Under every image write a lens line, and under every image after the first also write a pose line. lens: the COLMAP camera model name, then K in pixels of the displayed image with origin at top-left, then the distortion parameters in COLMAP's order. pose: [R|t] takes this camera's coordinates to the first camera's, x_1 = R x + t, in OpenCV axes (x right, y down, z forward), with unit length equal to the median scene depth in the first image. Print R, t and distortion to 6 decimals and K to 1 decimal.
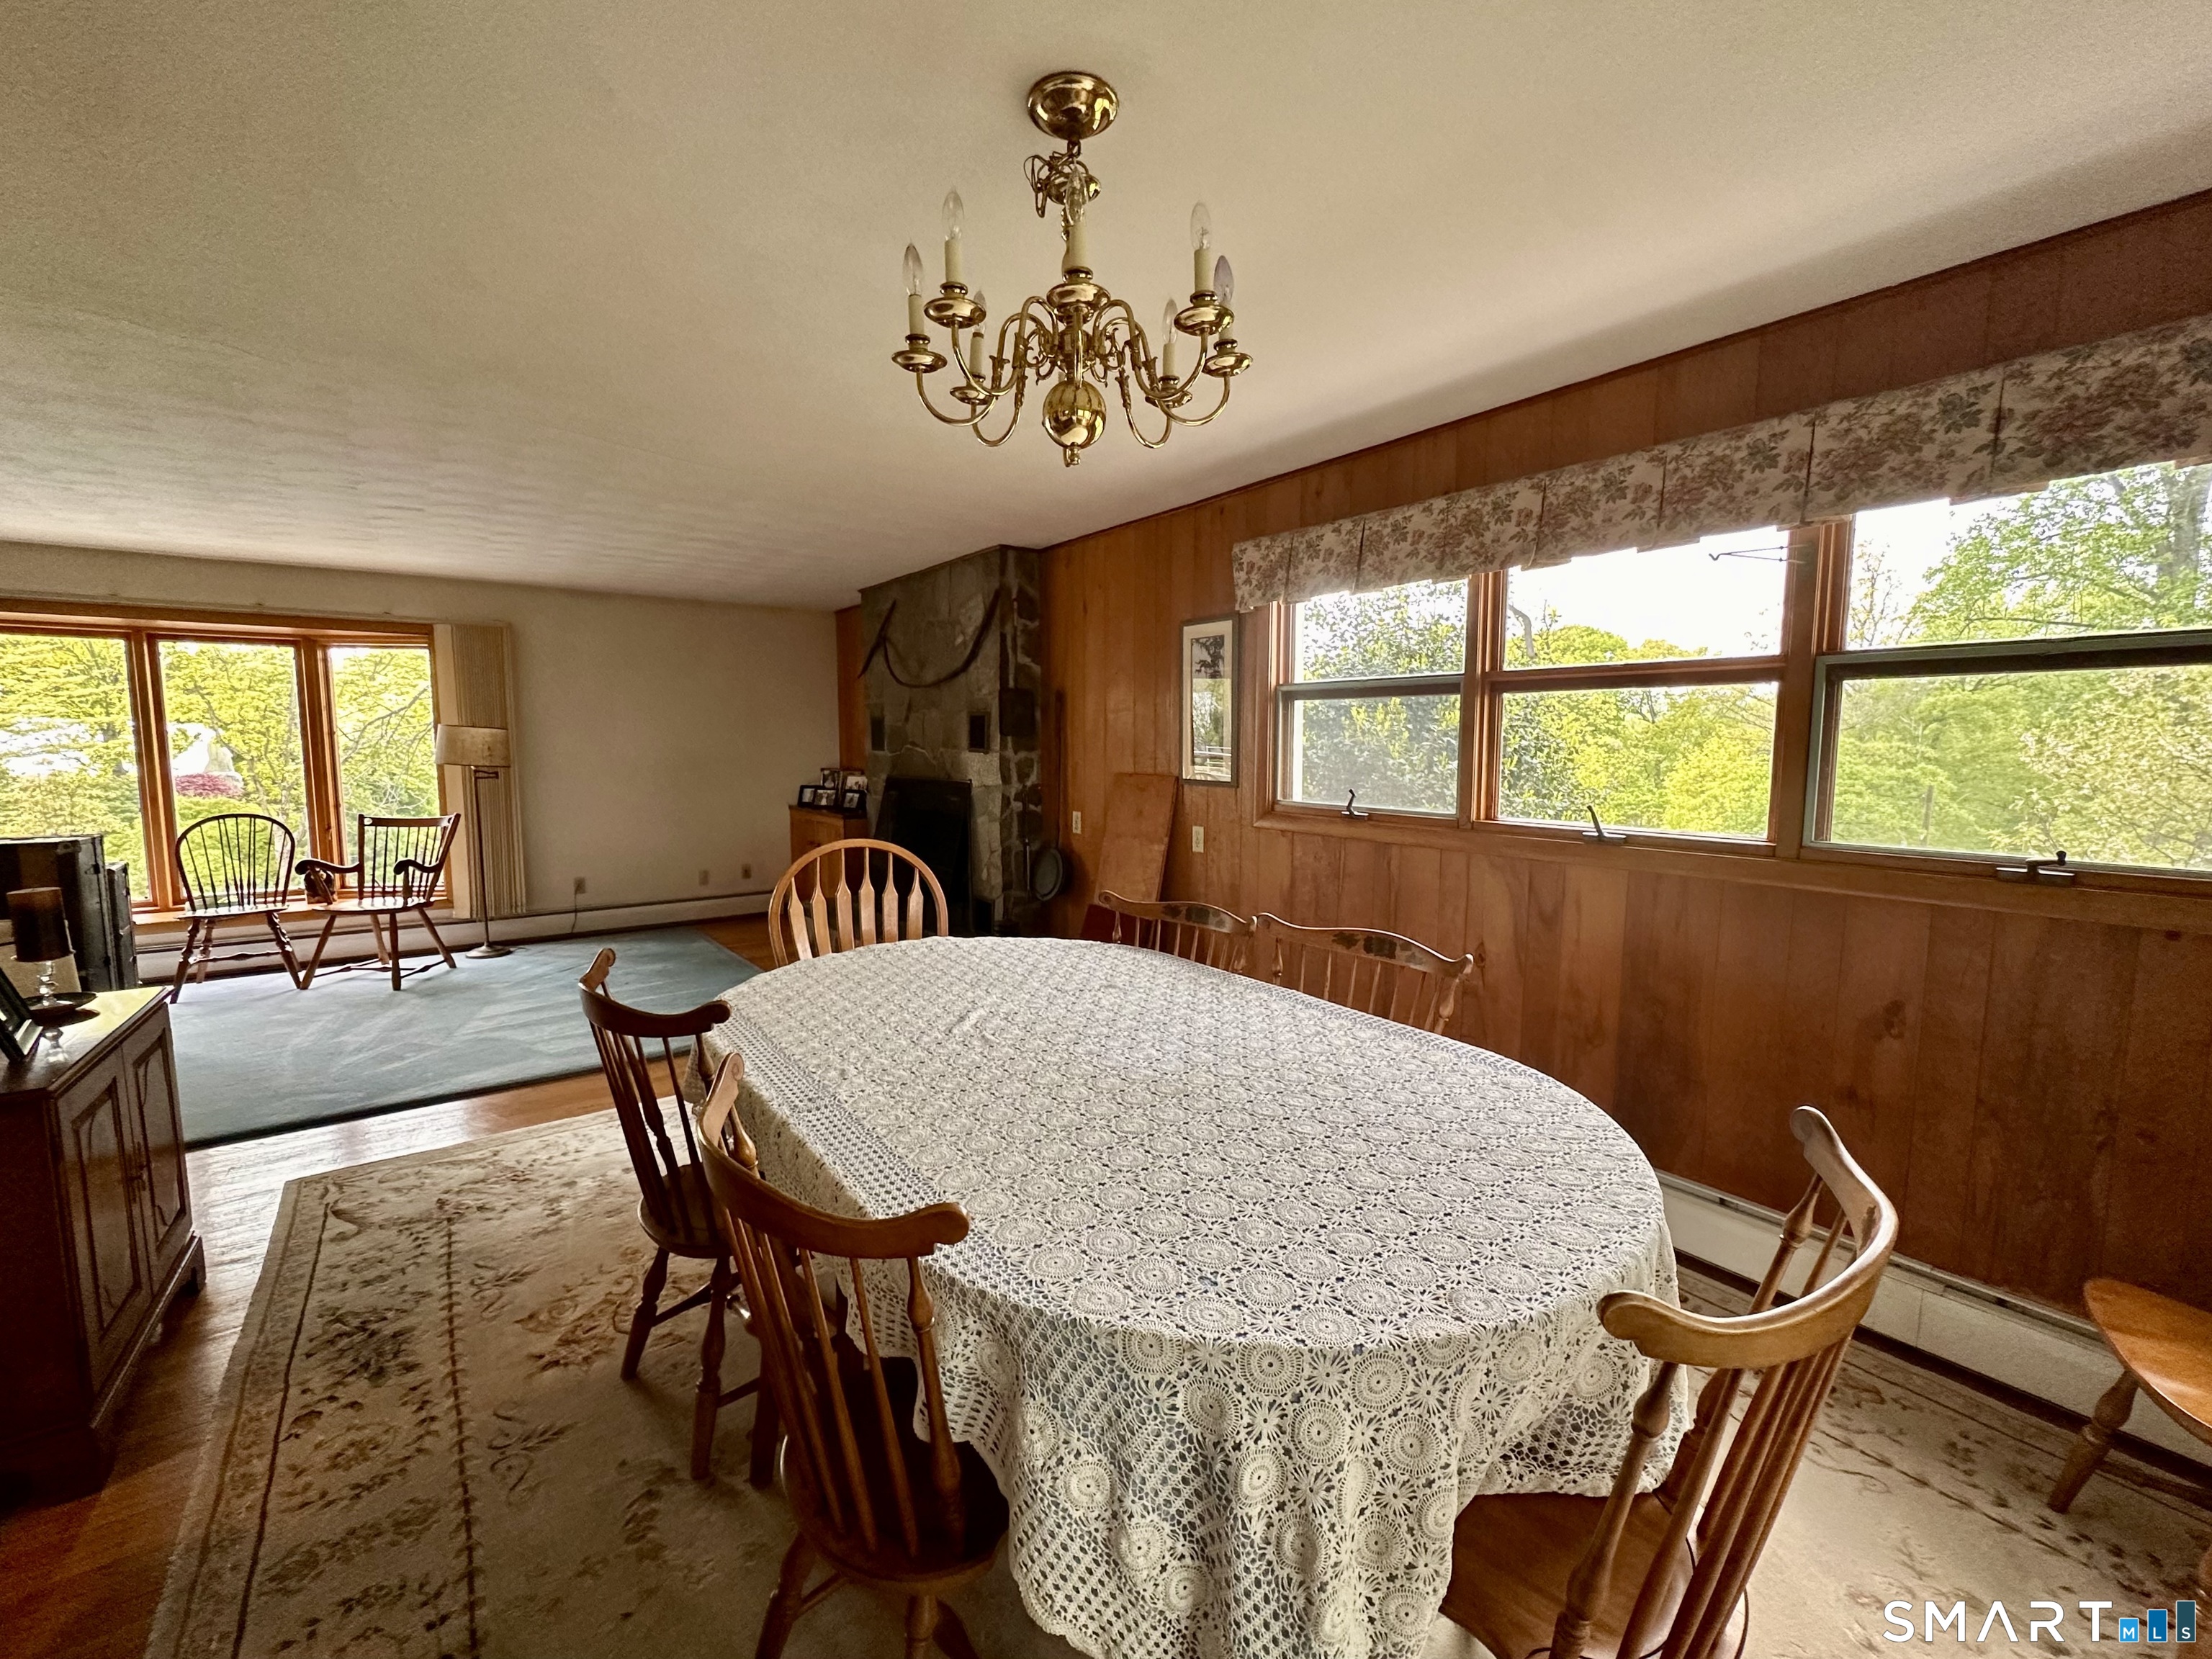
lens RADIAL K [[883.9, 0, 1109.0], [0, 883.9, 836.9], [0, 0, 1]] dist [-0.003382, 0.000459]
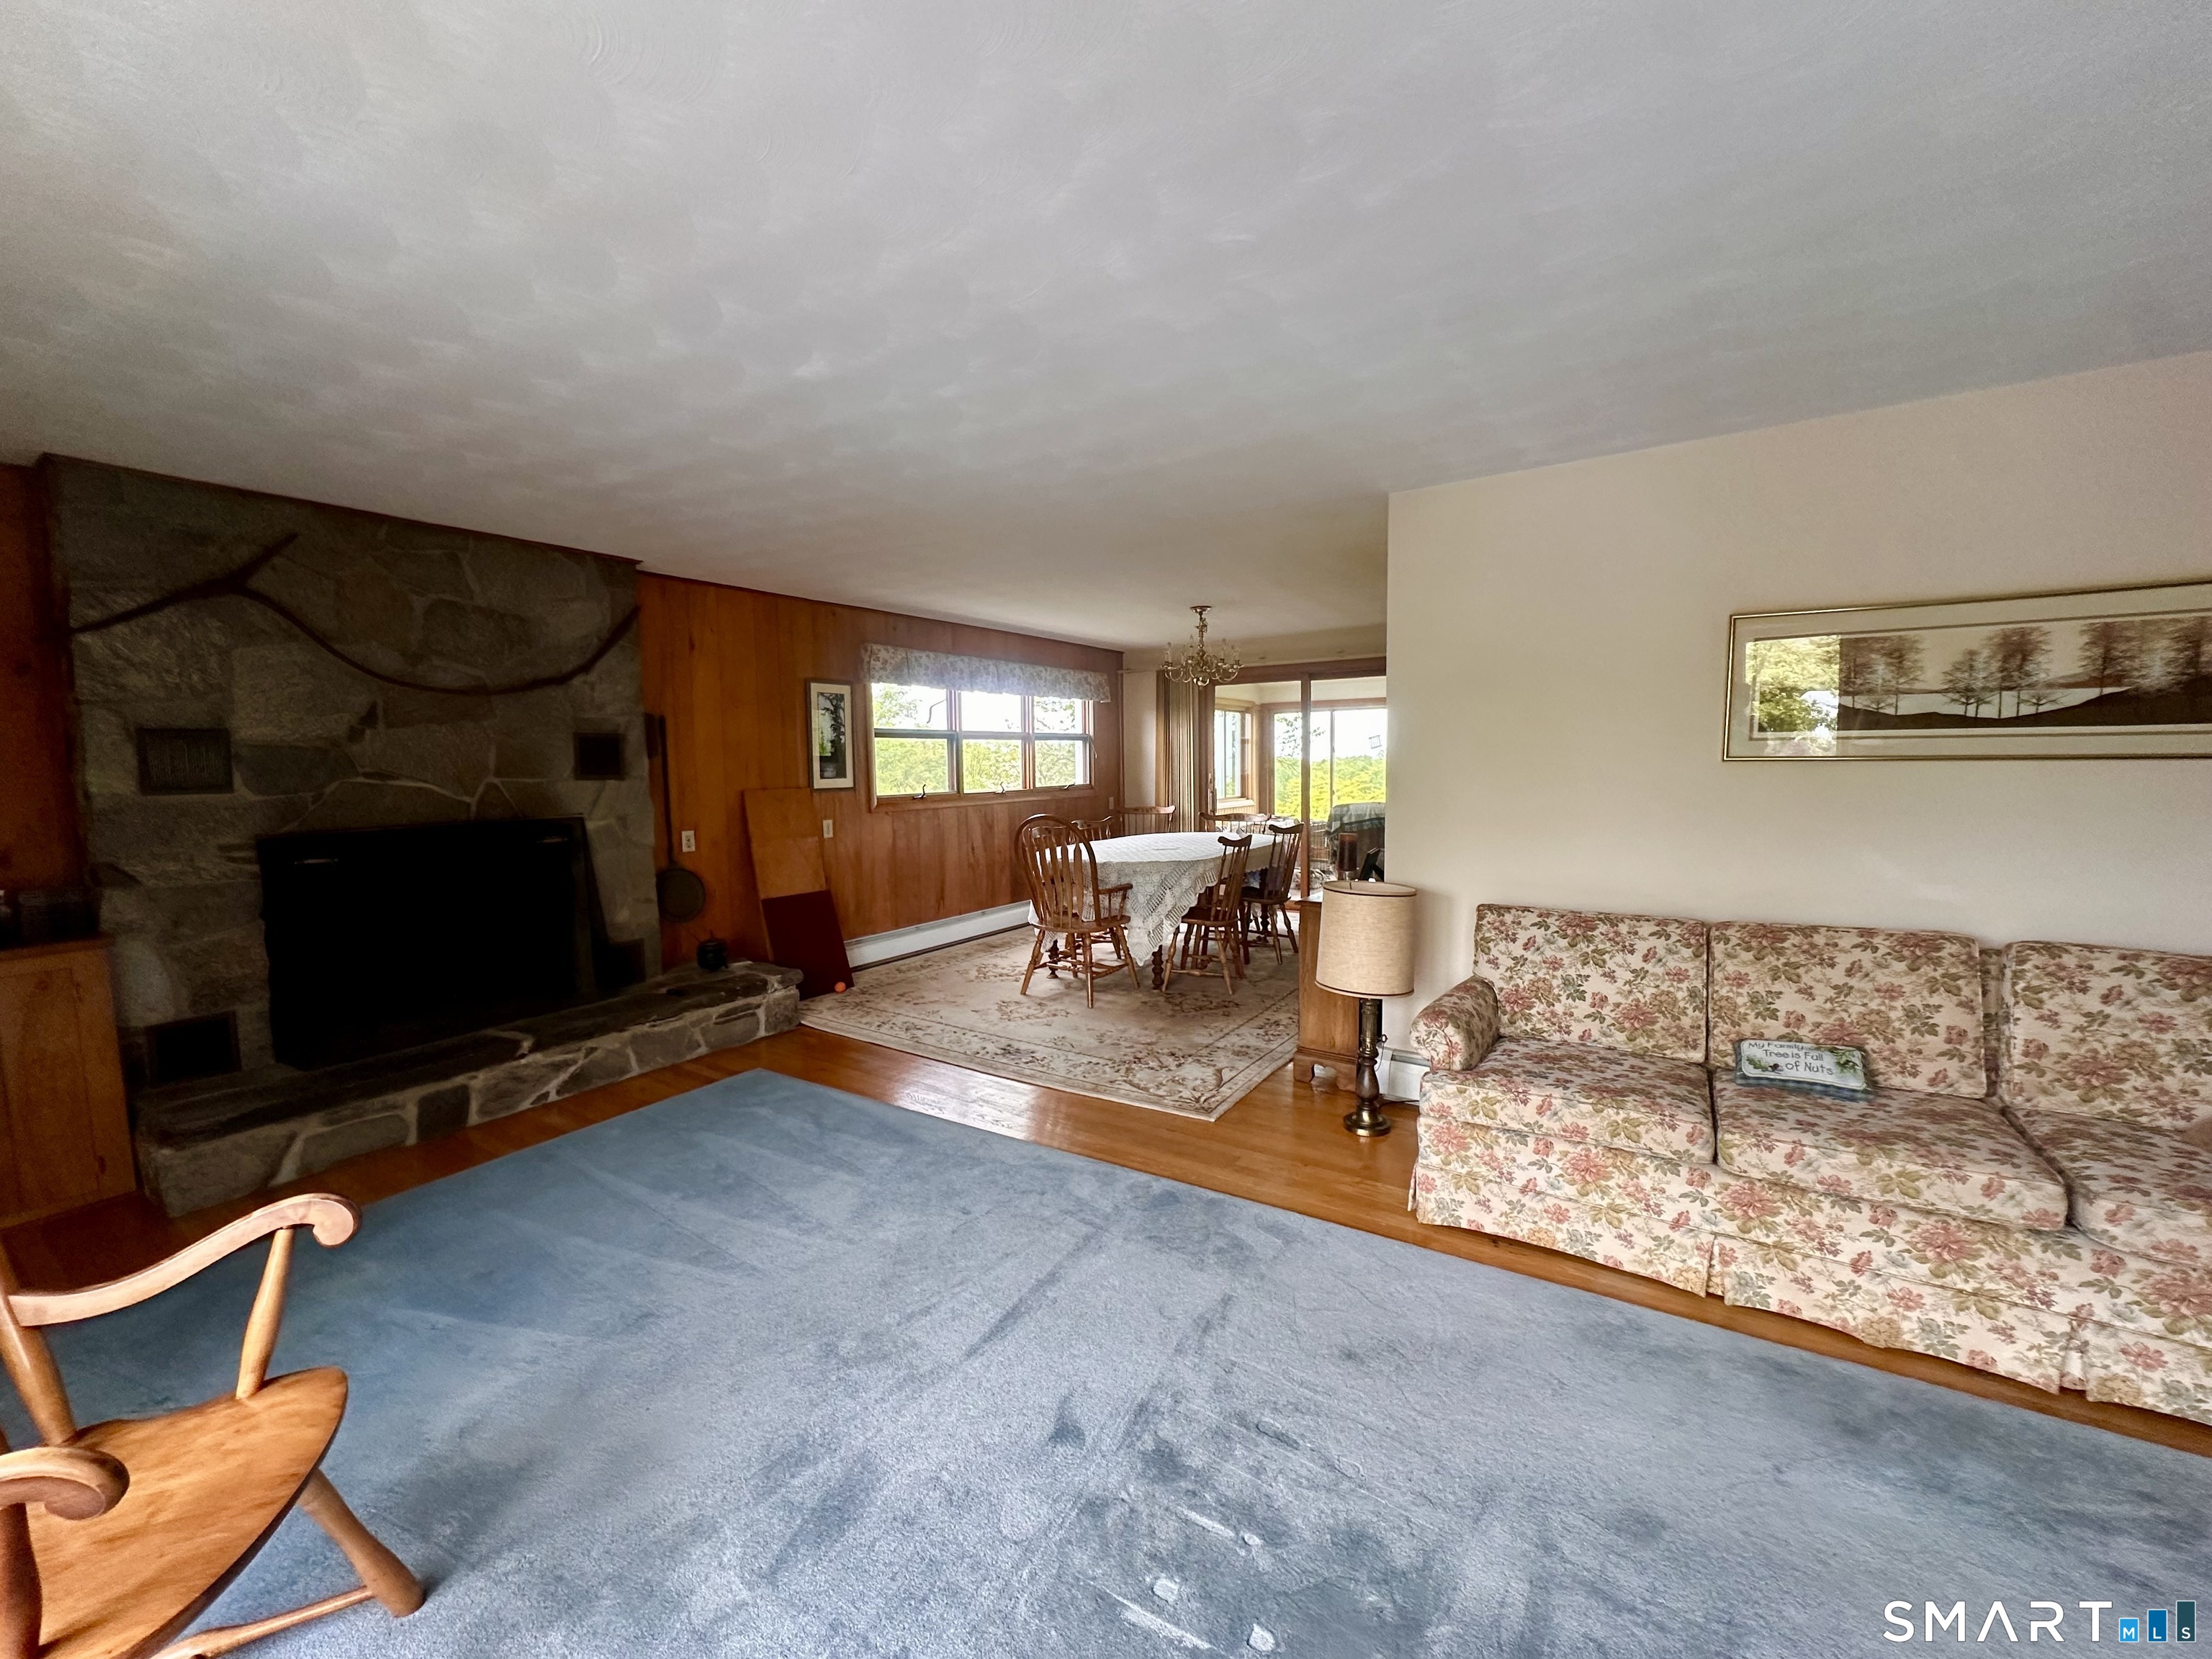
lens RADIAL K [[883.9, 0, 1113.9], [0, 883.9, 837.7], [0, 0, 1]] dist [-0.003382, 0.000459]
pose [[-0.346323, -0.097178, 0.933068, -1.197030], [0.099255, 0.985242, 0.139452, -0.117170], [-0.932850, 0.140907, -0.331567, 0.874369]]
